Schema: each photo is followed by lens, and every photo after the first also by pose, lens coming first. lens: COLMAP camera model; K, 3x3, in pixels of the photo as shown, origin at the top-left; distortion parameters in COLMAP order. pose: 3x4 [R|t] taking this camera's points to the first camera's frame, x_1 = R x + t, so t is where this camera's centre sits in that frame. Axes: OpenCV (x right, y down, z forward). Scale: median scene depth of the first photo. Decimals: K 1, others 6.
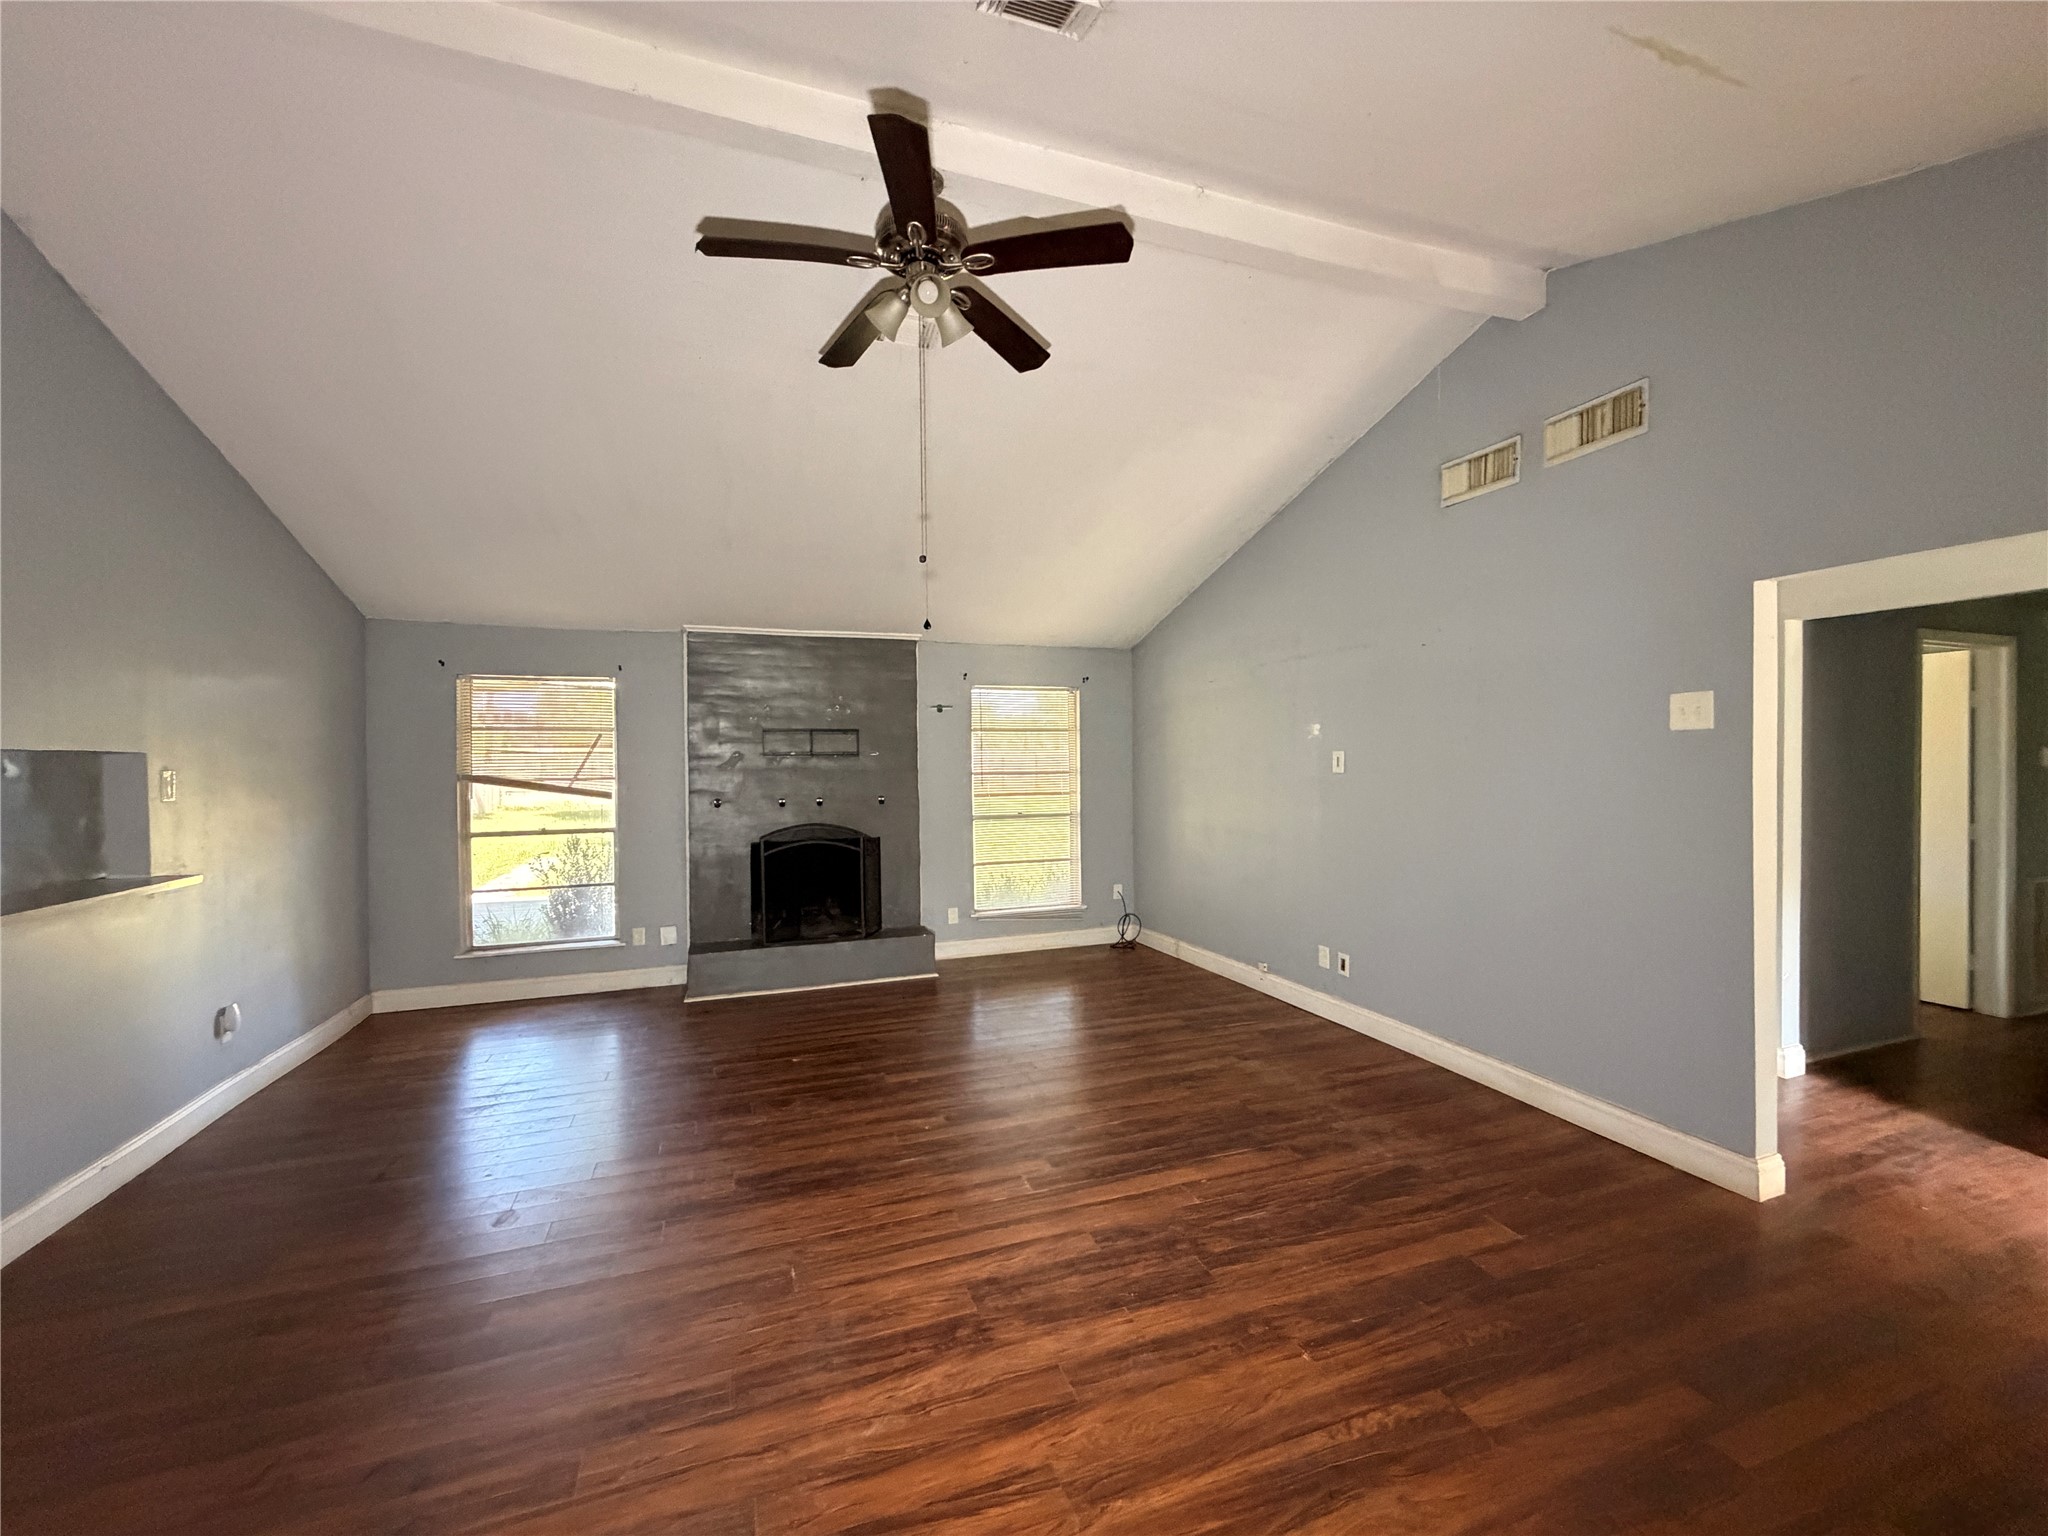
lens RADIAL K [[816.4, 0, 1020.2], [0, 816.4, 766.3], [0, 0, 1]] dist [-0.000524, 0.000482]
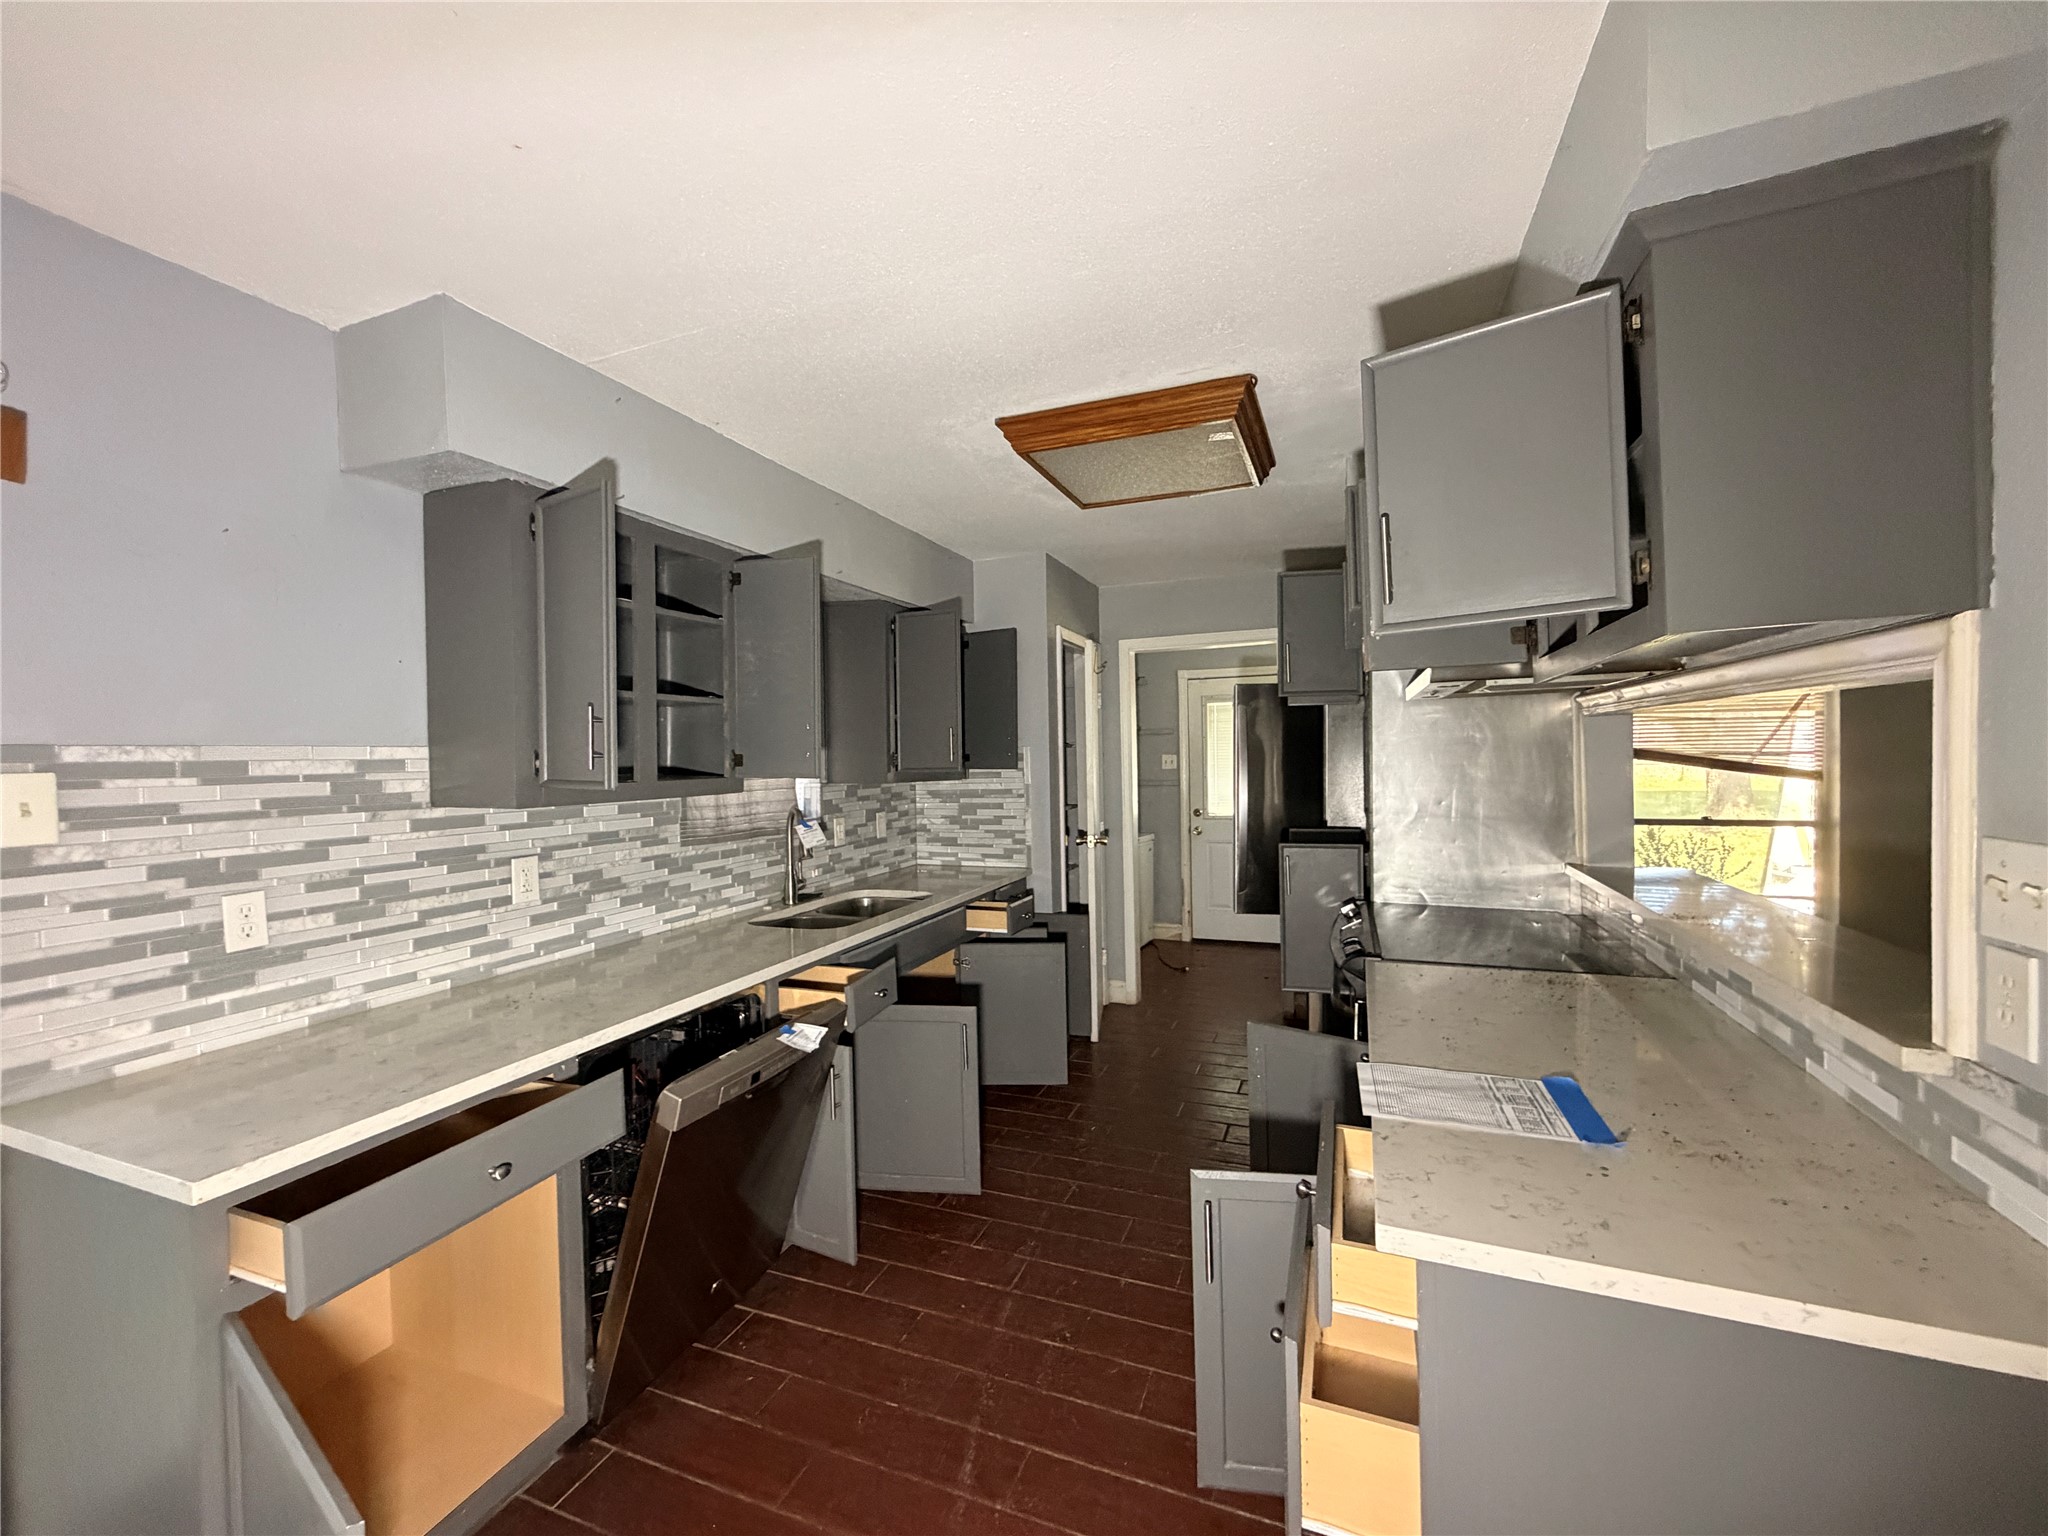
lens RADIAL K [[816.4, 0, 1019.8], [0, 816.4, 767.8], [0, 0, 1]] dist [-0.000524, 0.000482]
pose [[0.746695, 0.011088, -0.665074, -0.987223], [0.005778, 0.999715, 0.023154, 0.013556], [0.665142, -0.021132, 0.746418, -0.010218]]
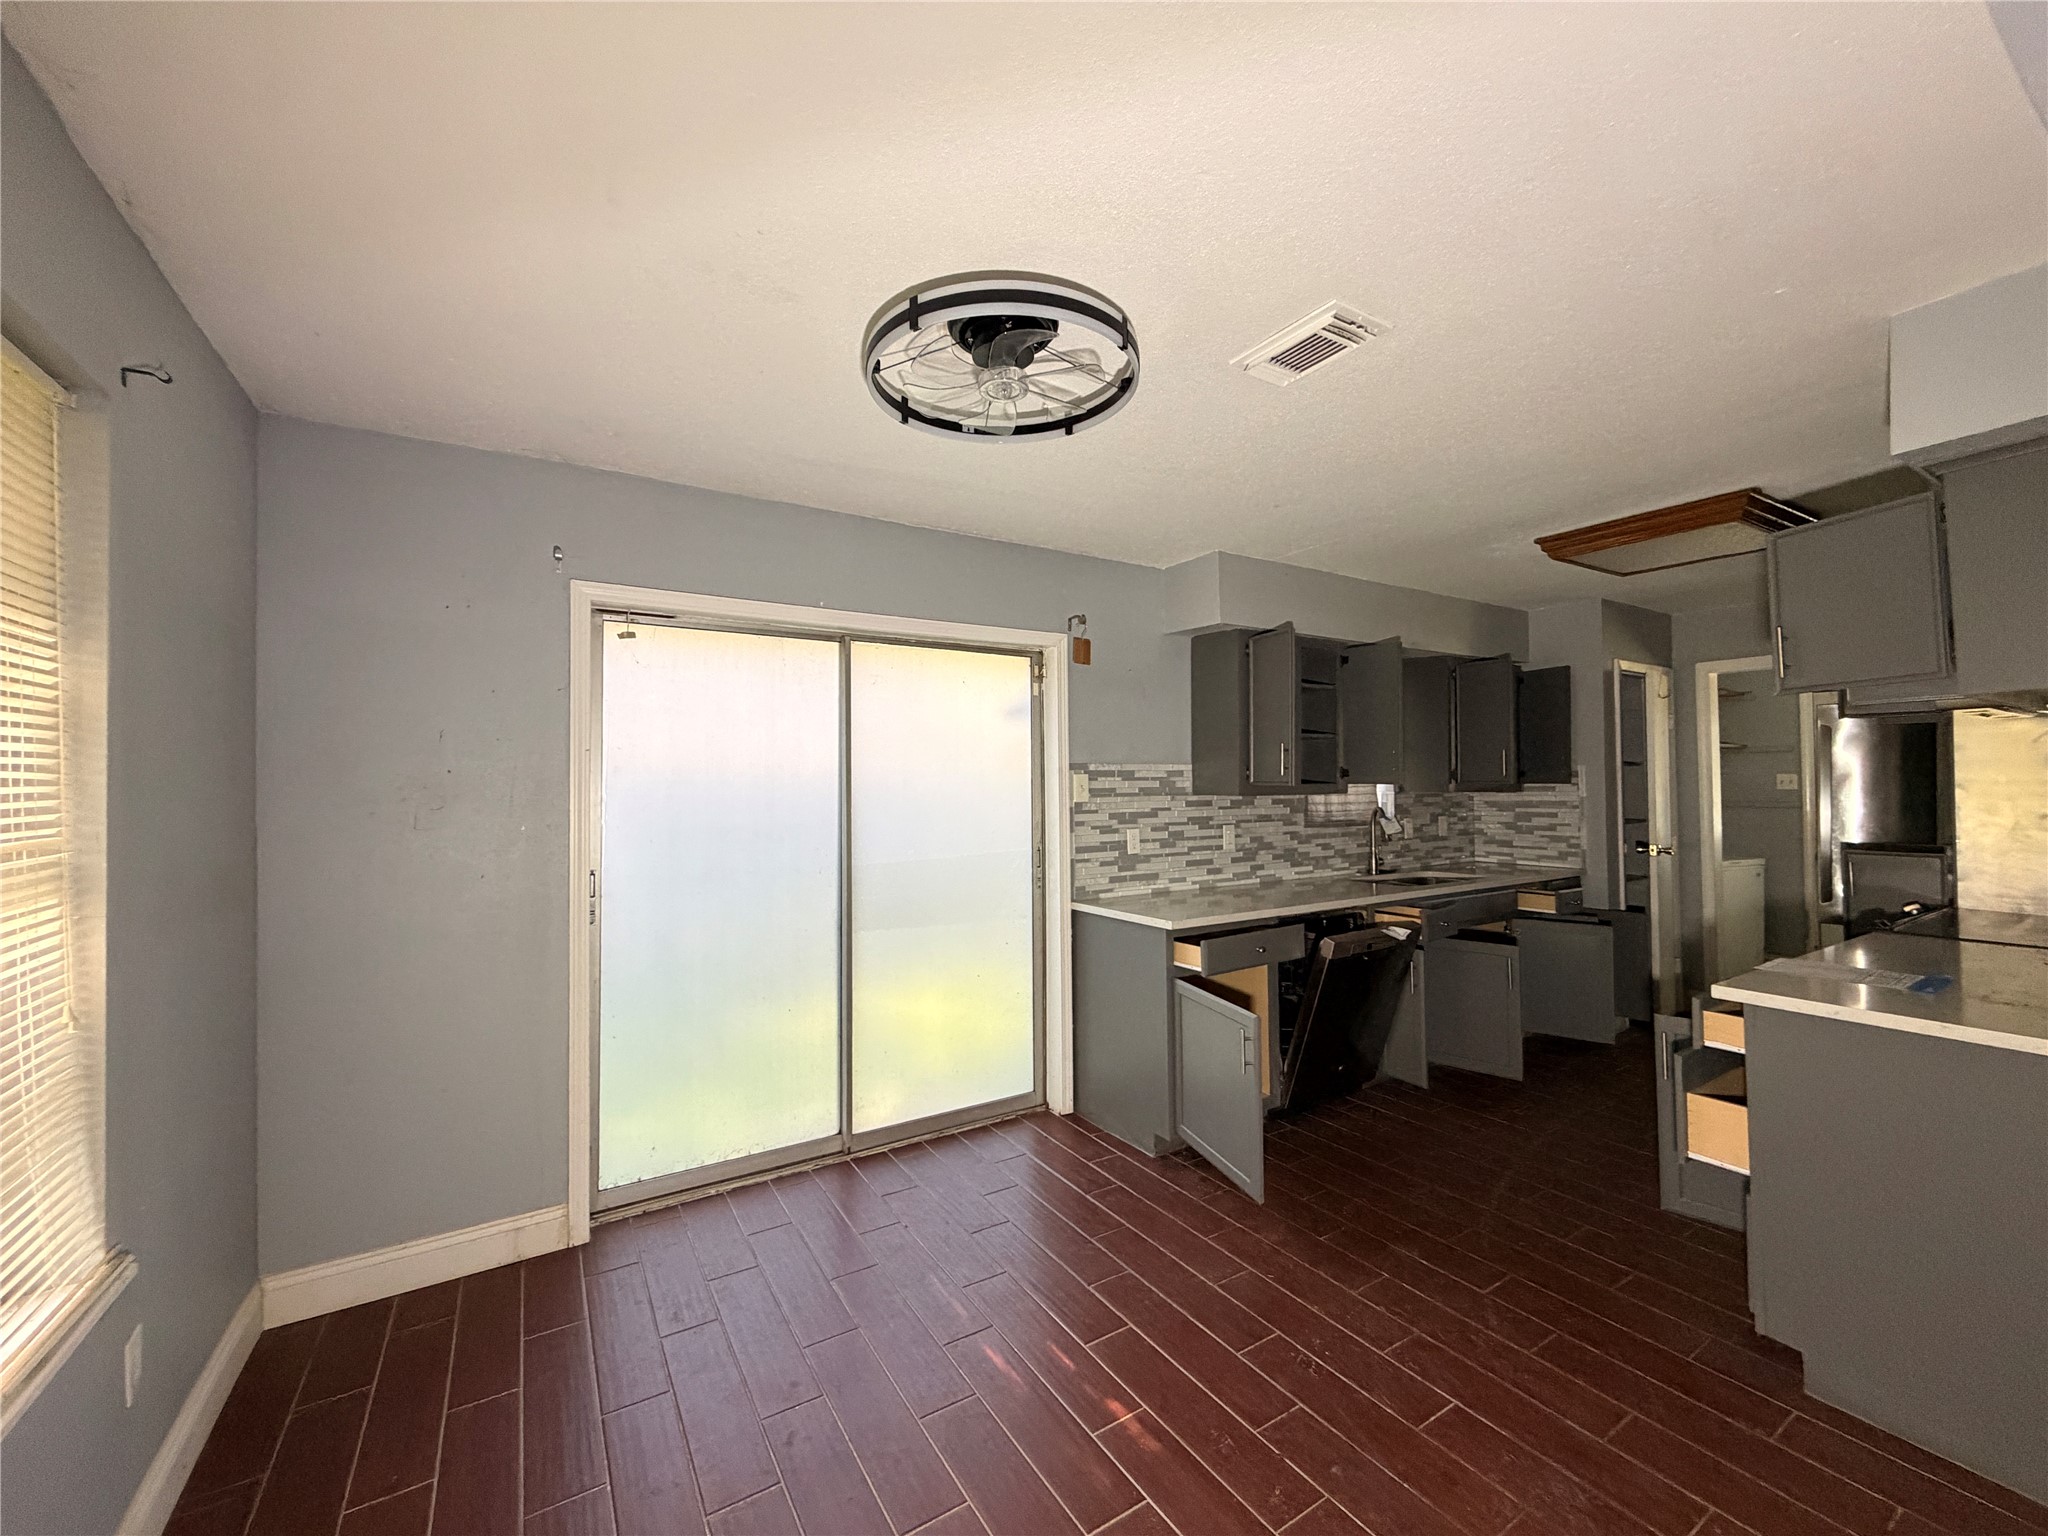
lens RADIAL K [[816.4, 0, 1017.9], [0, 816.4, 768.1], [0, 0, 1]] dist [-0.000524, 0.000482]
pose [[0.200851, -0.005781, -0.979605, -0.568586], [0.003175, 0.999981, -0.005250, 0.020908], [0.979617, -0.002055, 0.200866, -0.362840]]
